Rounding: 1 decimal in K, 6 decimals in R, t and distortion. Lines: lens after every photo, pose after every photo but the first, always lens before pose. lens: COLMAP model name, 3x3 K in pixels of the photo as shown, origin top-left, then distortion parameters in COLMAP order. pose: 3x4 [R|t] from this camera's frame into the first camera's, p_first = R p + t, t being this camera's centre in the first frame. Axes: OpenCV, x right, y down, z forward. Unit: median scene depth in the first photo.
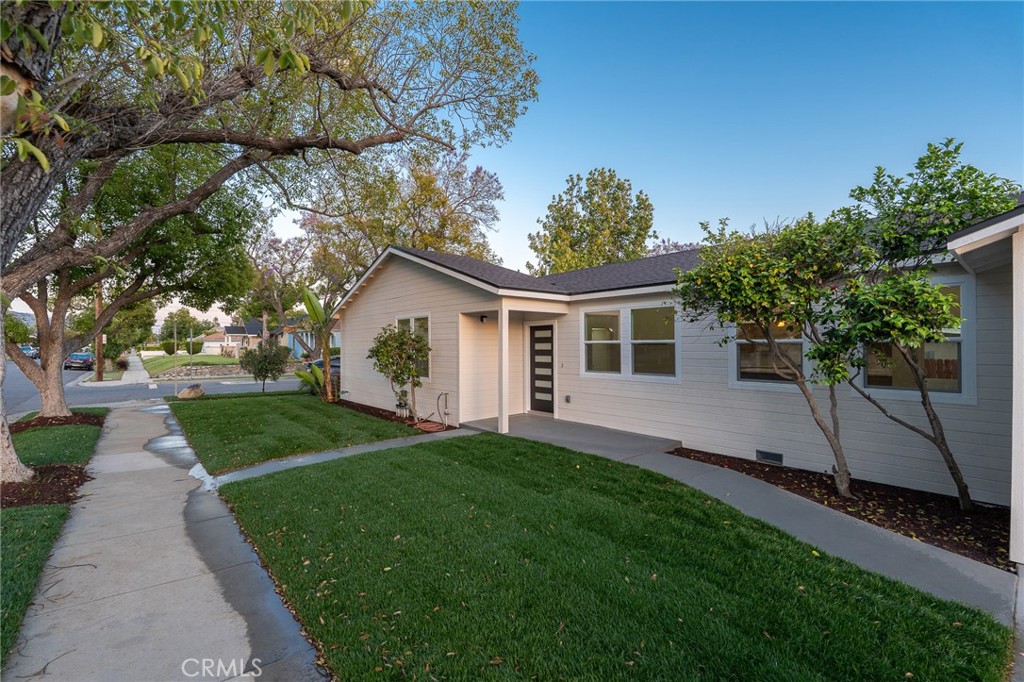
lens RADIAL K [[481.2, 0, 507.6], [0, 481.2, 328.9], [0, 0, 1]] dist [-0.003431, -0.000188]
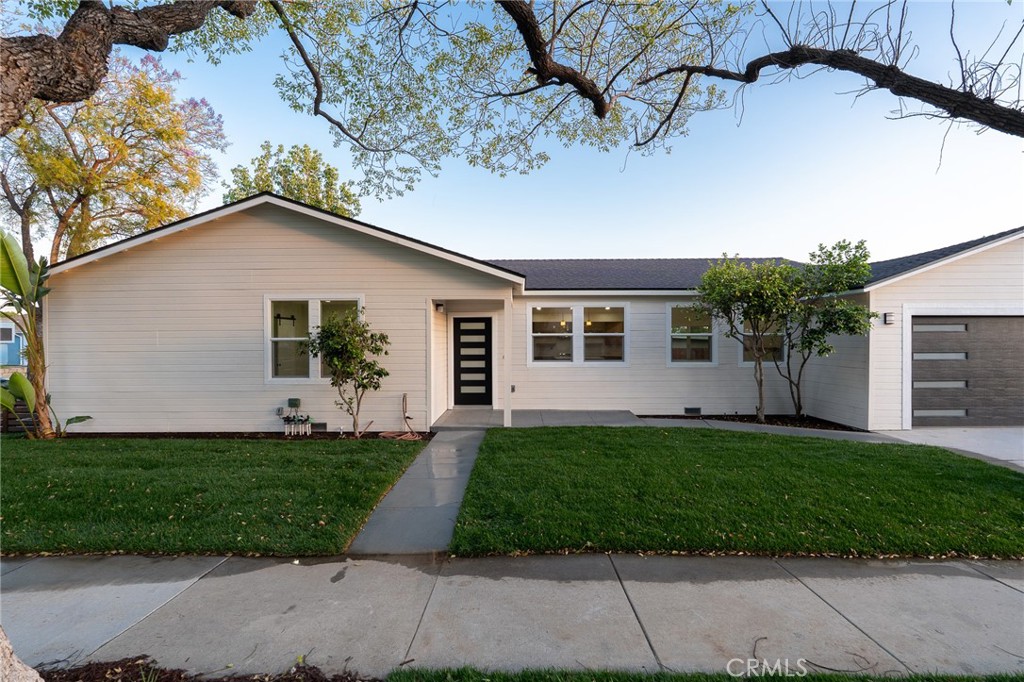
lens RADIAL K [[471.9, 0, 512.0], [0, 471.9, 341.0], [0, 0, 1]] dist [0.001203, -0.000110]
pose [[0.624389, 0.004116, 0.781103, -0.673675], [-0.023390, 0.999636, 0.013430, 0.027966], [-0.780763, -0.026656, 0.624258, 0.362386]]
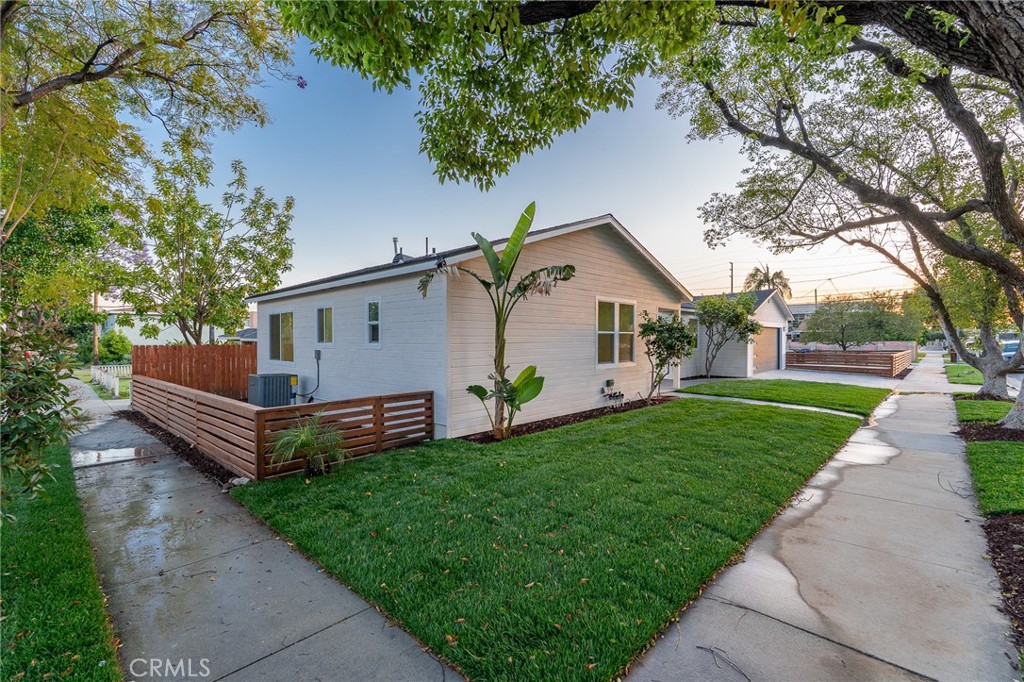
lens RADIAL K [[450.8, 0, 512.0], [0, 450.8, 341.0], [0, 0, 1]] dist [-0.000709, 0.000006]
pose [[-0.182432, 0.009348, 0.983174, -1.230869], [-0.023946, 0.999616, -0.013948, 0.084468], [-0.982927, -0.026087, -0.182138, 1.619734]]
